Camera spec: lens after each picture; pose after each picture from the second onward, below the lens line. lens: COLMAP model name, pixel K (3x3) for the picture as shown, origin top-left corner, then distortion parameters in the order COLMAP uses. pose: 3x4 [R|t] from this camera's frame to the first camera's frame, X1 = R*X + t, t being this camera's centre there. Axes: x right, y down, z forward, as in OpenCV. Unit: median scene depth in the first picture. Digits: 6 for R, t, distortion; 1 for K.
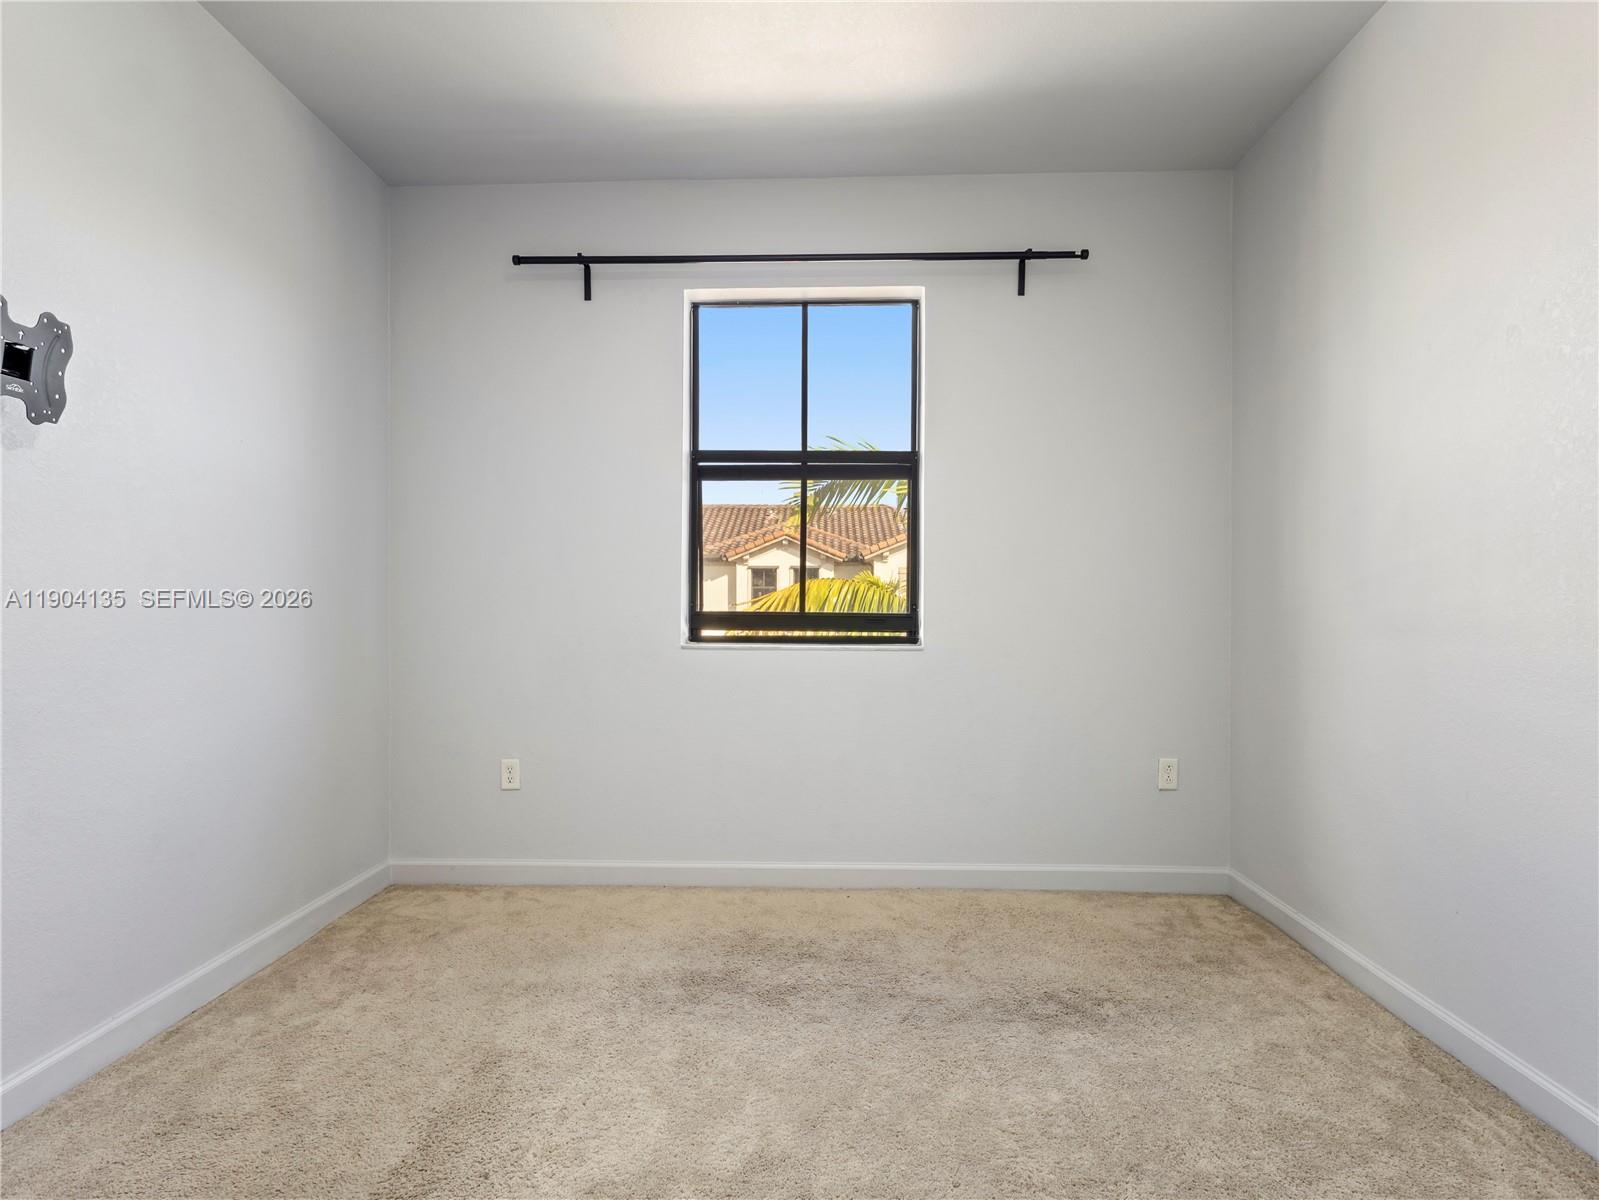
lens RADIAL K [[823.0, 0, 799.5], [0, 823.0, 600.0], [0, 0, 1]] dist [0.004288, 0.004990]
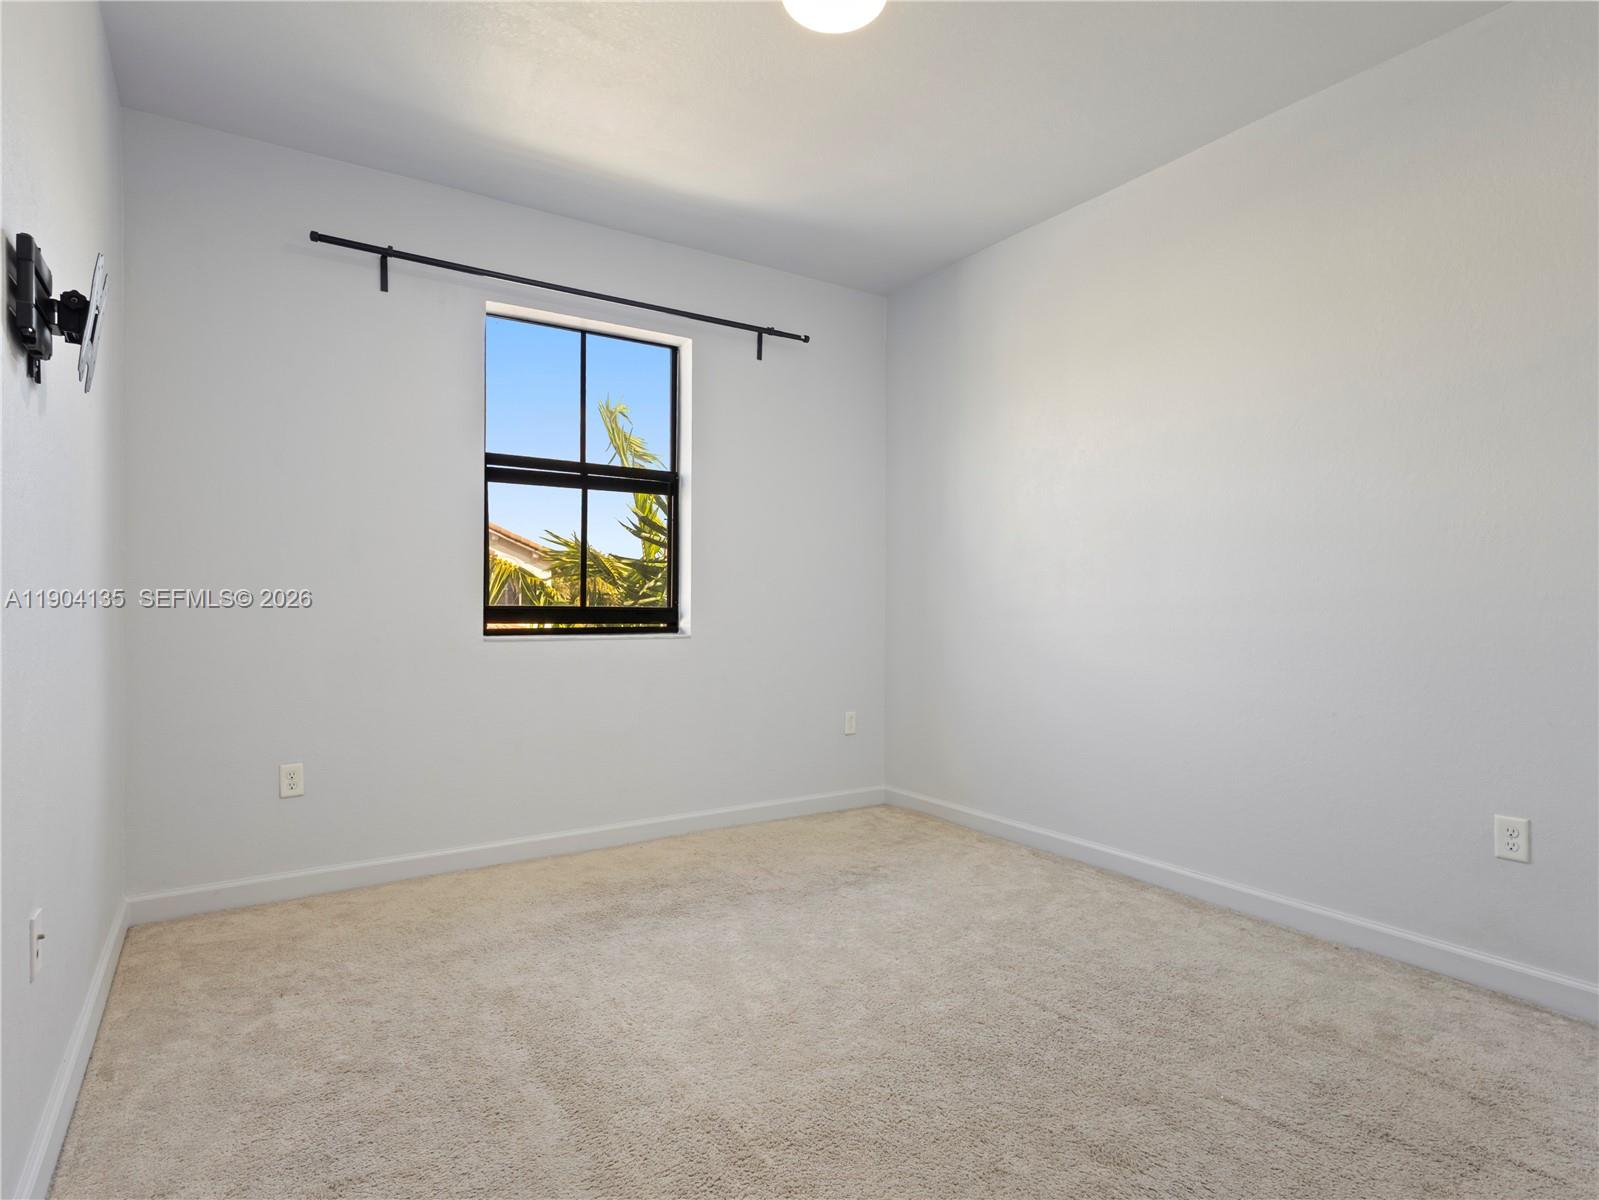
lens RADIAL K [[823.0, 0, 799.5], [0, 823.0, 600.0], [0, 0, 1]] dist [0.004288, 0.004990]
pose [[0.827748, 0.003487, 0.561089, -0.423564], [-0.000534, 0.999985, -0.005427, 0.012836], [-0.561099, 0.004192, 0.827738, -0.104030]]
